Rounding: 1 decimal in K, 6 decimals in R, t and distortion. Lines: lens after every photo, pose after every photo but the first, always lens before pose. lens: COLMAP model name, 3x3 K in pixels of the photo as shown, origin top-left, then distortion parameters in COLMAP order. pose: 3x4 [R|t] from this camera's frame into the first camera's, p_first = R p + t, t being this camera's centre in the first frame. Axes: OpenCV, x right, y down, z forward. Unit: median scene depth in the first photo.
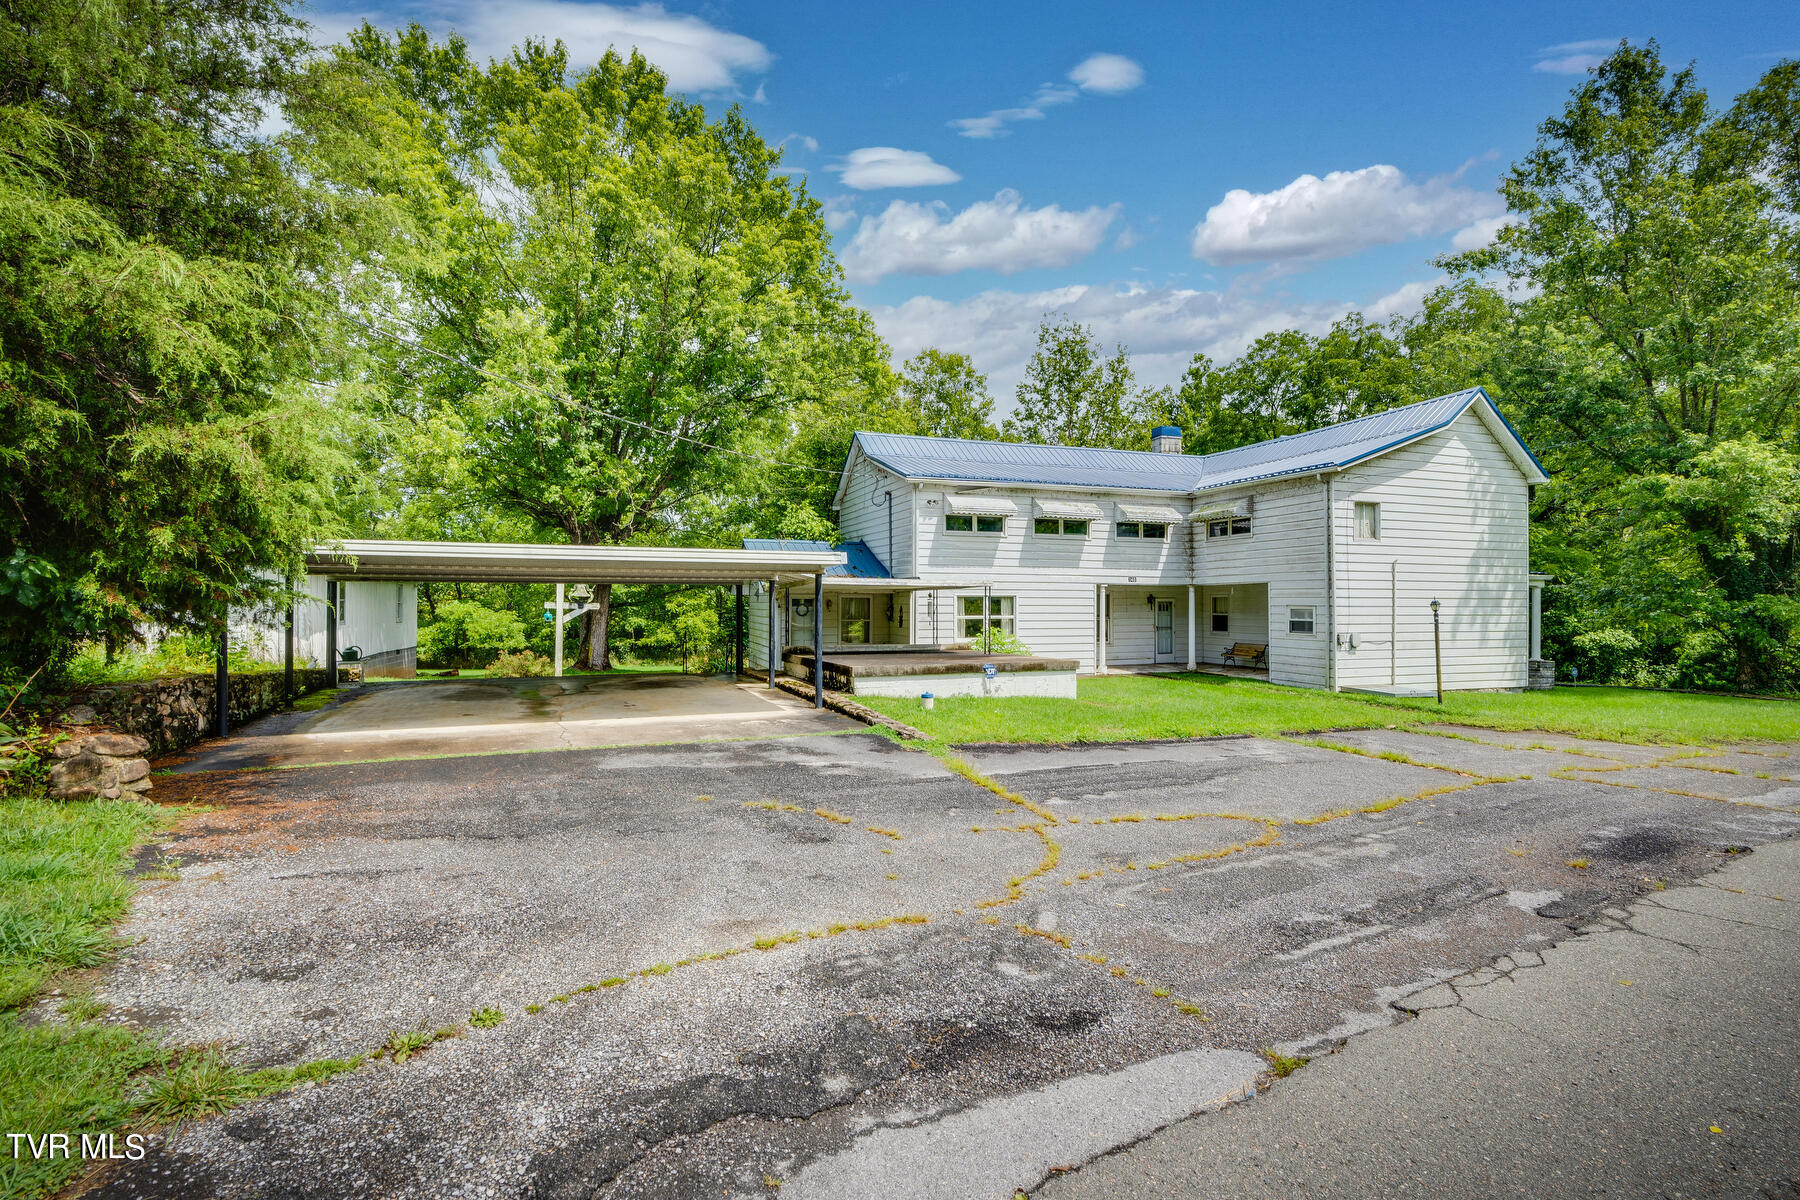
lens RADIAL K [[818.3, 0, 906.8], [0, 818.3, 598.3], [0, 0, 1]] dist [0.004160, 0.001436]
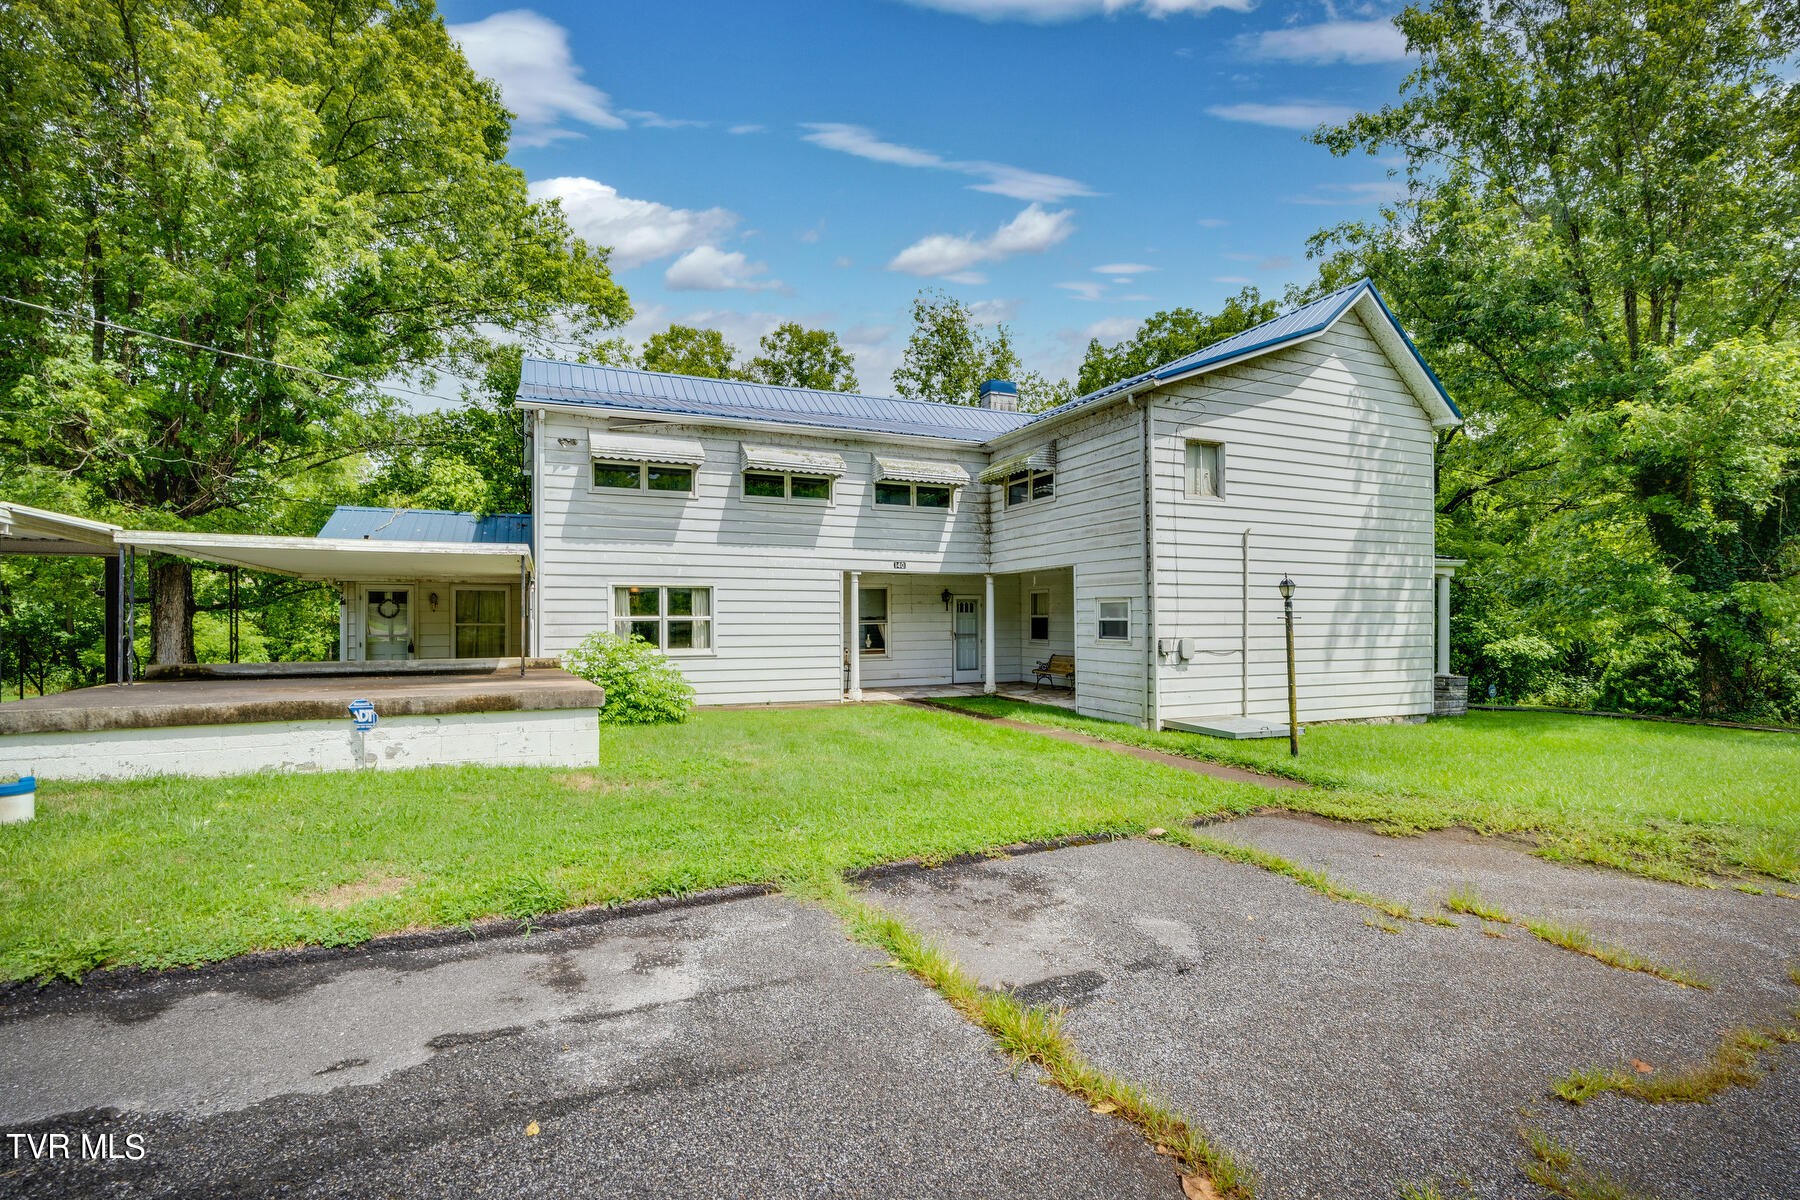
lens RADIAL K [[818.3, 0, 905.2], [0, 818.3, 614.1], [0, 0, 1]] dist [0.004160, 0.001436]
pose [[0.997005, -0.002506, 0.077293, 0.233269], [0.002446, 0.999997, 0.000873, 0.018831], [-0.077295, -0.000681, 0.997008, 0.310950]]
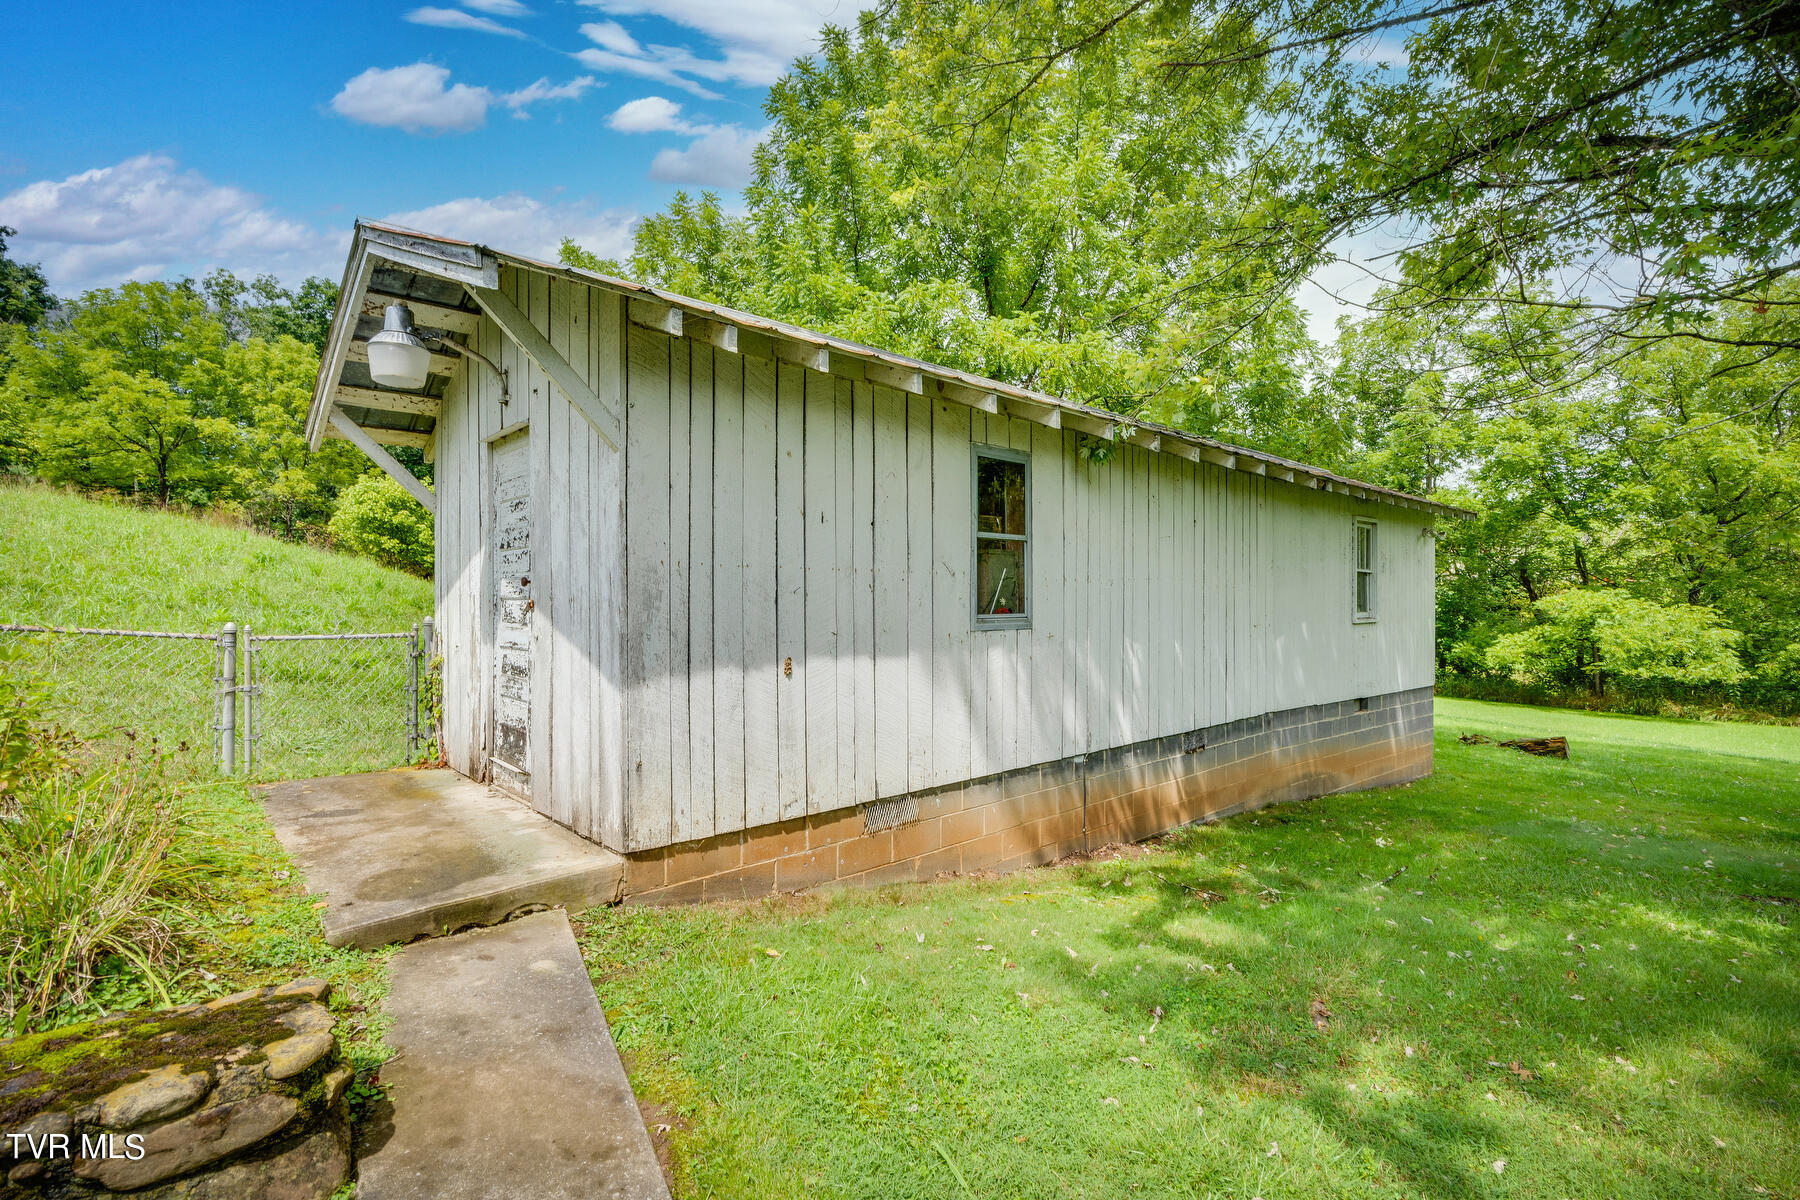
lens RADIAL K [[818.3, 0, 913.8], [0, 818.3, 612.9], [0, 0, 1]] dist [0.004160, 0.001436]
pose [[0.365279, 0.005382, -0.930883, -0.413221], [0.010727, 0.999893, 0.009991, 0.021660], [0.930836, -0.013635, 0.365182, 0.796443]]
